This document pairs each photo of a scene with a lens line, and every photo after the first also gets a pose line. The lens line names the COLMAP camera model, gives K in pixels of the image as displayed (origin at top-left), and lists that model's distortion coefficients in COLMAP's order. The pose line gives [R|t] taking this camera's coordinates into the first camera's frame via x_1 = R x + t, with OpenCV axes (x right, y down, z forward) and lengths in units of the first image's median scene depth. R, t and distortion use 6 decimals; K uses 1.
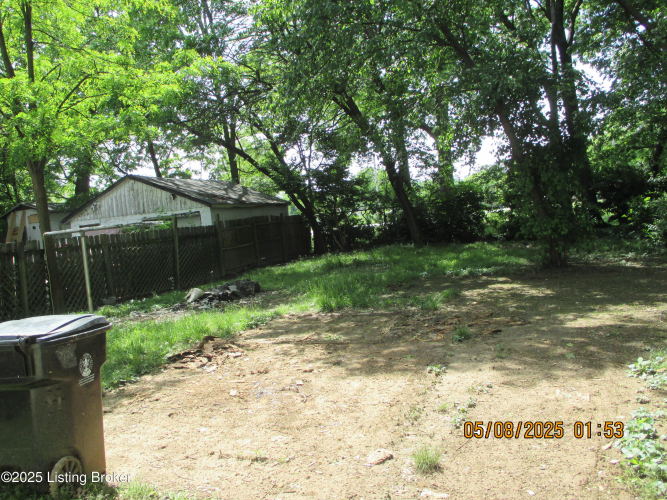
lens RADIAL K [[563.8, 0, 333.5], [0, 563.8, 250.0], [0, 0, 1]] dist [0.000917, -0.001176]
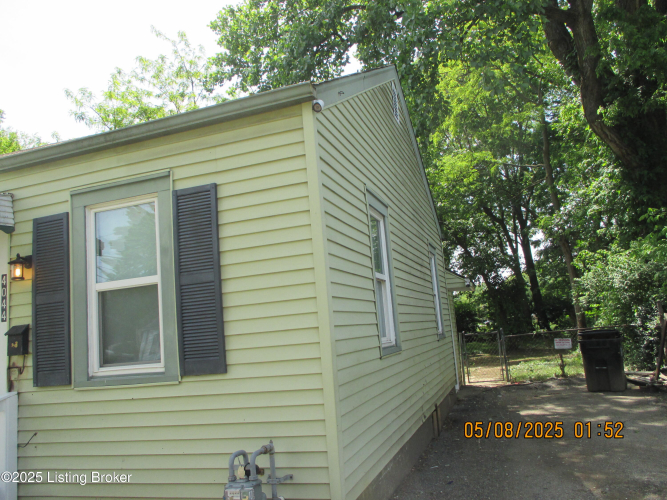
lens RADIAL K [[563.8, 0, 333.5], [0, 563.8, 250.0], [0, 0, 1]] dist [0.000917, -0.001176]
pose [[0.999929, -0.001512, 0.011789, -0.158514], [0.003836, 0.979848, -0.199706, 0.045571], [-0.011249, 0.199737, 0.979785, -0.600258]]
